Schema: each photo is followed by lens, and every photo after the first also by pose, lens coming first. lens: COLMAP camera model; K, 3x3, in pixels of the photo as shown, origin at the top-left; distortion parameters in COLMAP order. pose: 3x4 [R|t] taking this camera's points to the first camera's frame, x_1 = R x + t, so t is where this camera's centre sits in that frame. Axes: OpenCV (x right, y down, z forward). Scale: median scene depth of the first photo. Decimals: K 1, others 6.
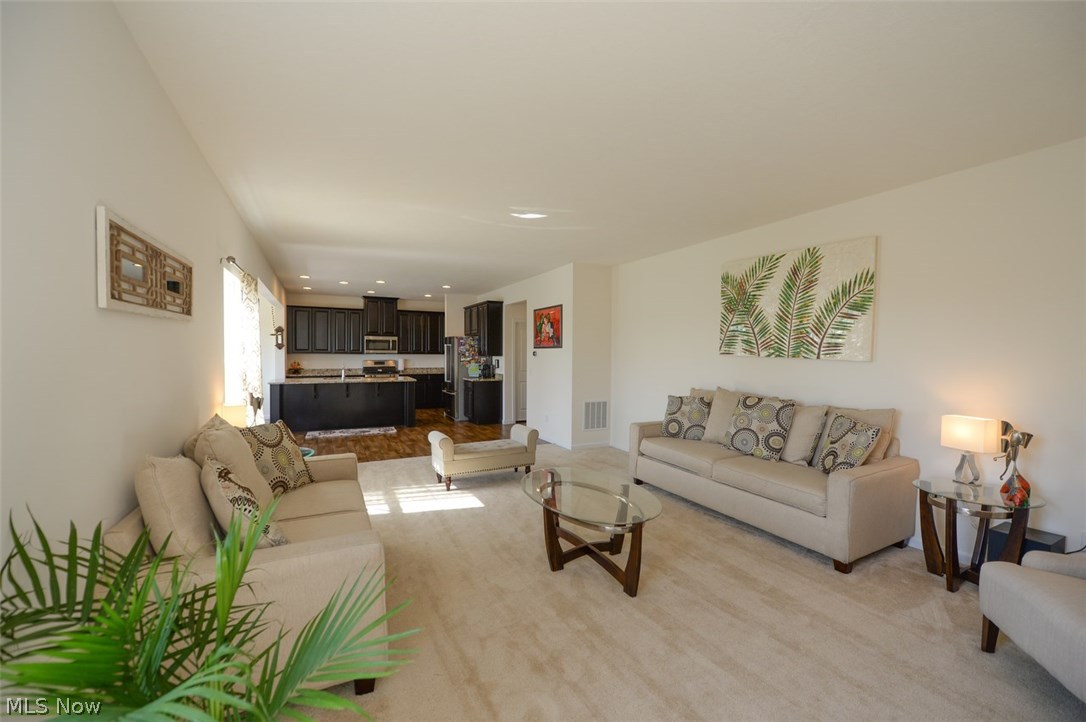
lens RADIAL K [[434.8, 0, 543.0], [0, 434.8, 361.0], [0, 0, 1]] dist [-0.012448, -0.003836]
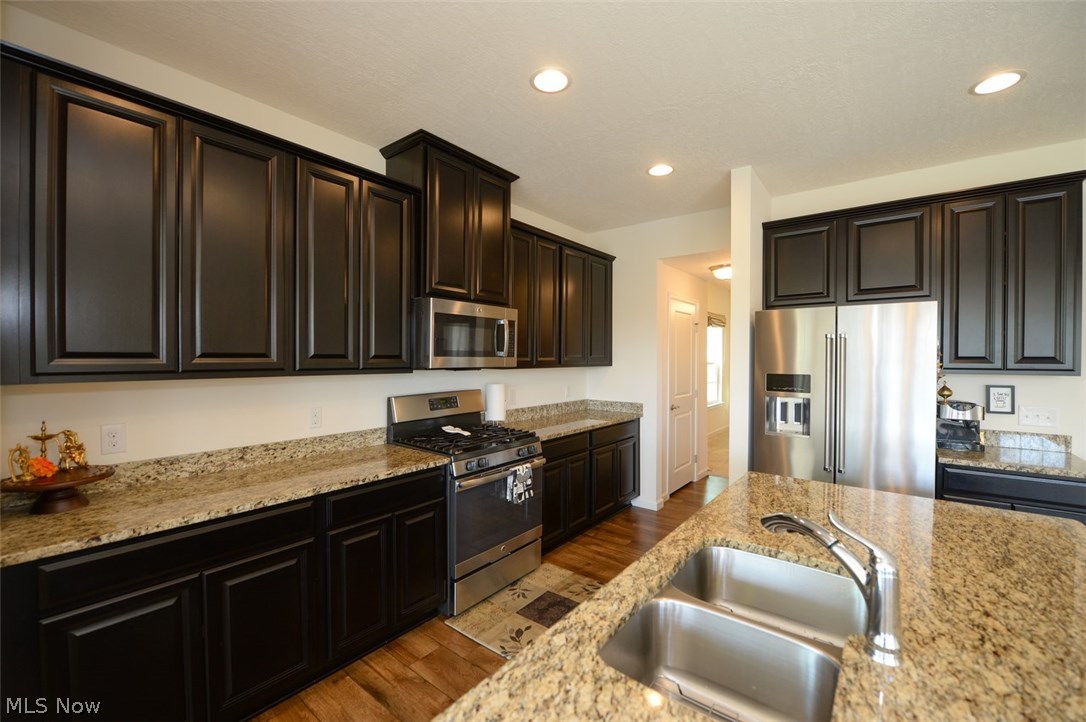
lens RADIAL K [[441.1, 0, 543.0], [0, 441.1, 361.0], [0, 0, 1]] dist [-0.017834, -0.000931]
pose [[0.907758, -0.009397, 0.419389, -1.041984], [0.013521, 0.999885, -0.006862, -0.045903], [-0.419276, 0.011900, 0.907781, 1.716459]]
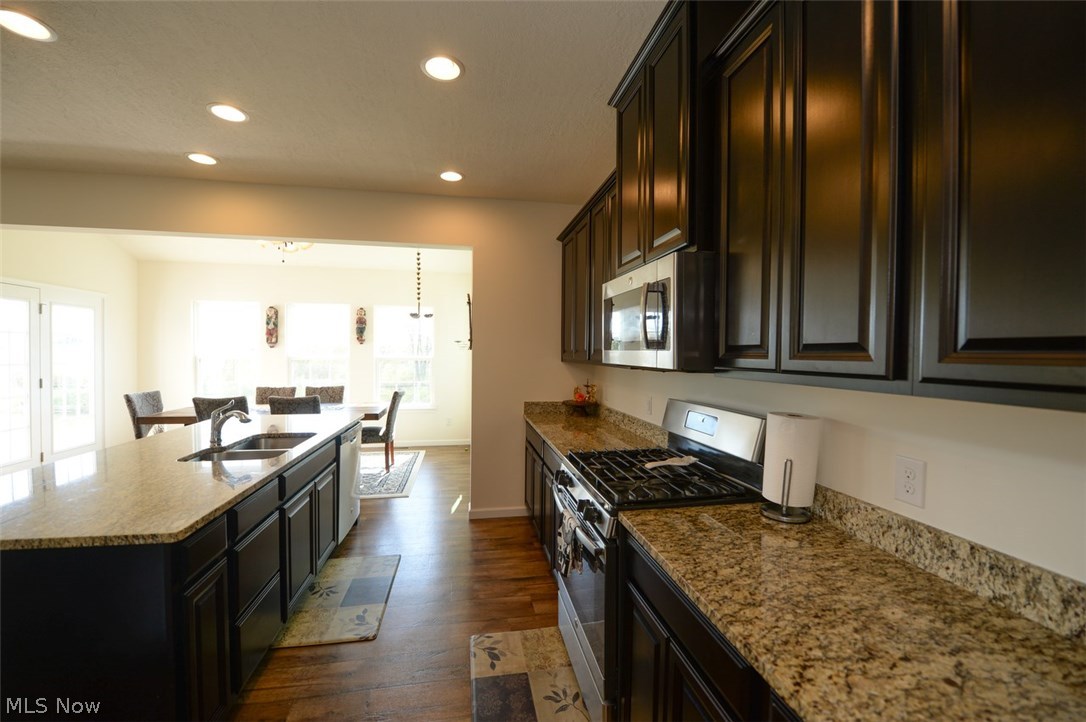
lens RADIAL K [[434.8, 0, 543.0], [0, 434.8, 361.0], [0, 0, 1]] dist [-0.012448, -0.003836]
pose [[-0.285092, 0.007067, -0.958474, -0.444482], [-0.035026, 0.999228, 0.017786, -0.050938], [0.957860, 0.038642, -0.284624, 2.356794]]
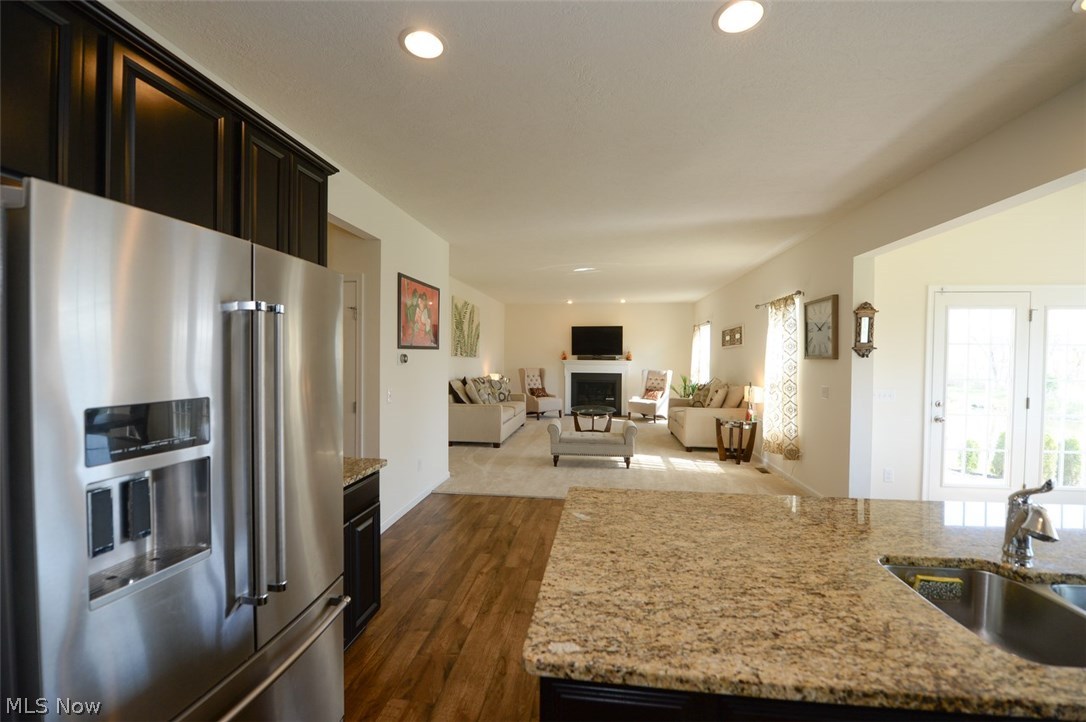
lens RADIAL K [[434.8, 0, 543.0], [0, 434.8, 361.0], [0, 0, 1]] dist [-0.012448, -0.003836]
pose [[-0.822640, -0.020677, 0.568186, -0.746257], [0.000015, 0.999338, 0.036389, -0.054598], [-0.568563, 0.029944, -0.822095, 2.192676]]
